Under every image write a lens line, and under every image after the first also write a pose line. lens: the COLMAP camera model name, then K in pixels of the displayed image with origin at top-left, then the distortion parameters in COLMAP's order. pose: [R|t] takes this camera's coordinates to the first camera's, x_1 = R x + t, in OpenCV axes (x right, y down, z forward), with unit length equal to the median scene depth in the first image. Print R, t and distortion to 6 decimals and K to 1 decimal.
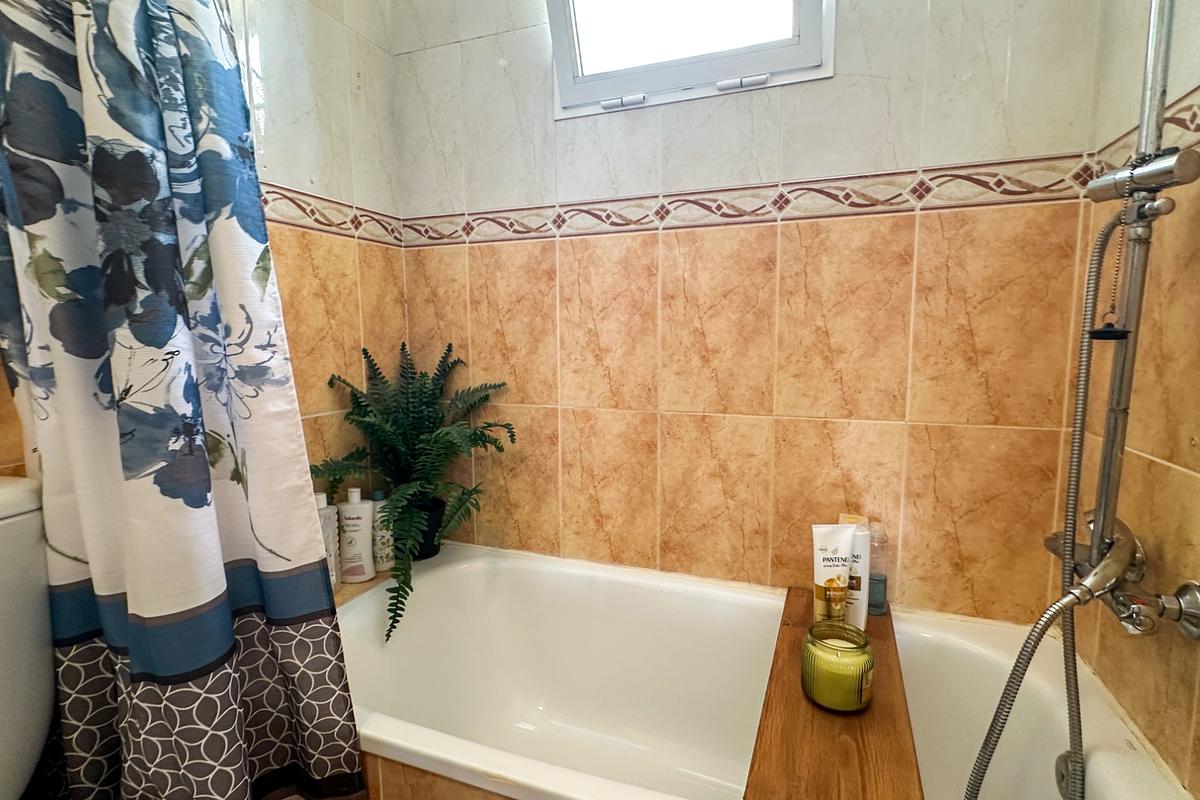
lens RADIAL K [[566.3, 0, 594.1], [0, 566.3, 405.6], [0, 0, 1]] dist [-0.002910, 0.001387]
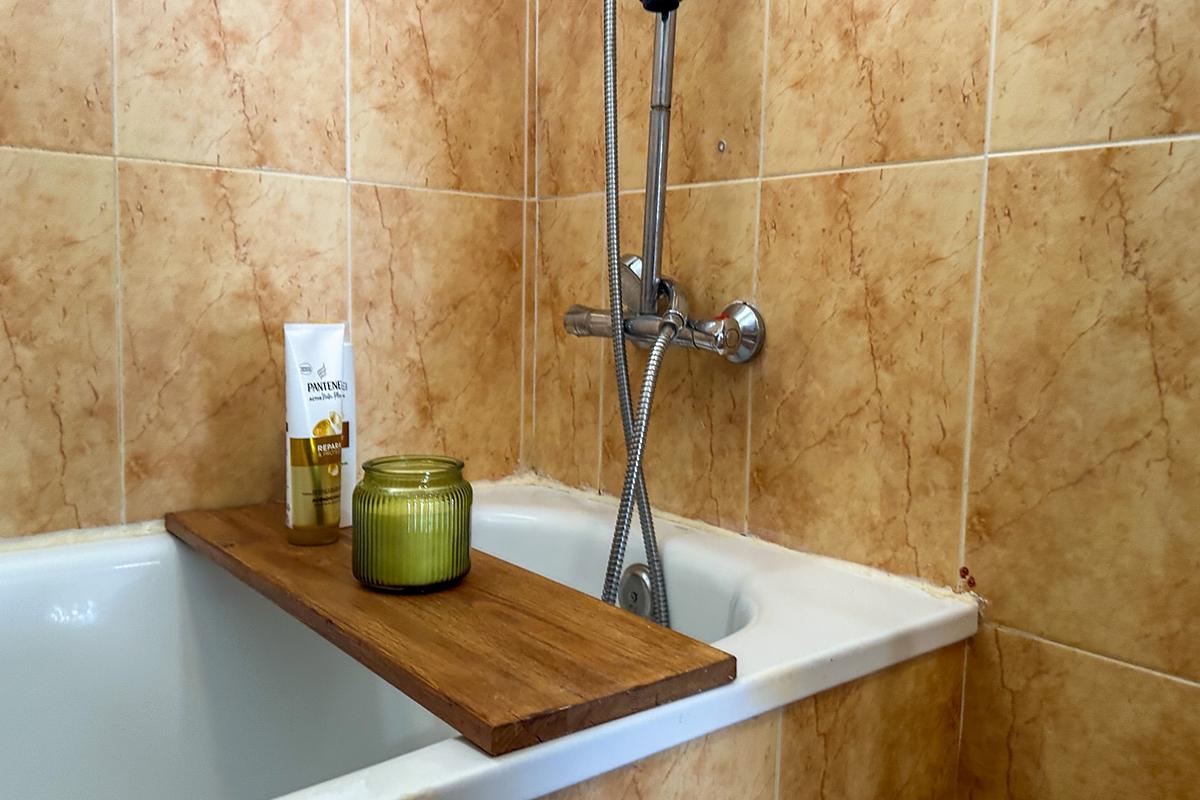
lens RADIAL K [[996.7, 0, 599.2], [0, 996.7, 398.3], [0, 0, 1]] dist [0.076613, -0.131842]
pose [[0.497210, -0.074932, 0.864389, -0.245681], [0.068662, 0.996537, 0.046892, 0.227667], [-0.864909, 0.036036, 0.500633, 0.255625]]
